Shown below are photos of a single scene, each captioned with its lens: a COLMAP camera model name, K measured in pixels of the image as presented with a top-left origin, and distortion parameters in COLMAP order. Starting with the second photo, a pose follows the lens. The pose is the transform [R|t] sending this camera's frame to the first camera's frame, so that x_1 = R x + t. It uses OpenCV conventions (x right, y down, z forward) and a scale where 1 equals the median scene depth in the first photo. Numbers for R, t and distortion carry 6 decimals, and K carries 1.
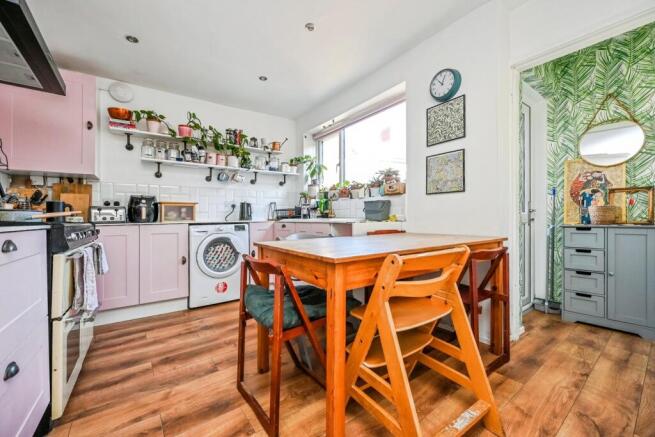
lens RADIAL K [[259.0, 0, 327.7], [0, 259.0, 213.1], [0, 0, 1]] dist [-0.001012, 0.000001]
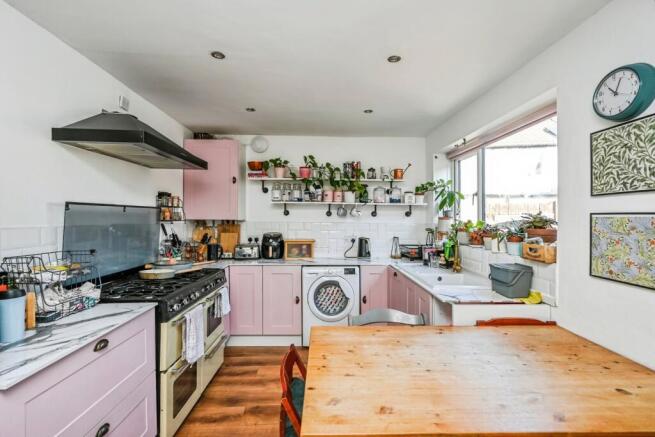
lens RADIAL K [[286.6, 0, 327.5], [0, 286.6, 218.5], [0, 0, 1]] dist [-0.001675, -0.000265]
pose [[0.839540, 0.008294, -0.543234, 0.158250], [-0.008431, 0.999962, 0.002238, -0.137456], [0.543232, 0.002701, 0.839578, 0.083829]]
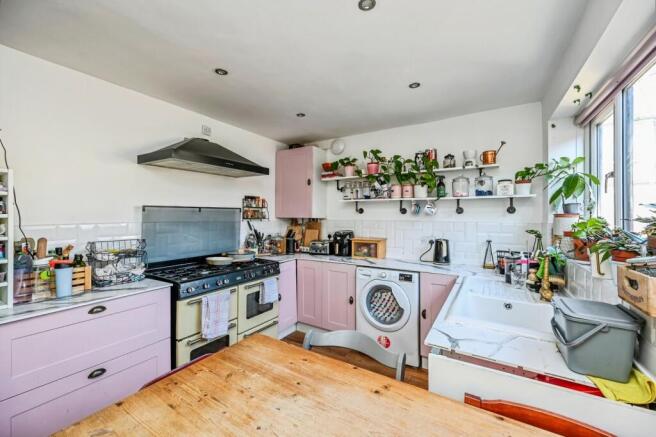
lens RADIAL K [[258.1, 0, 328.0], [0, 258.1, 218.5], [0, 0, 1]] dist [-0.000050, -0.000110]
pose [[0.405398, 0.011529, -0.914068, 0.301066], [-0.003256, 0.999932, 0.011168, -0.137365], [0.914134, -0.001552, 0.405408, 0.455930]]
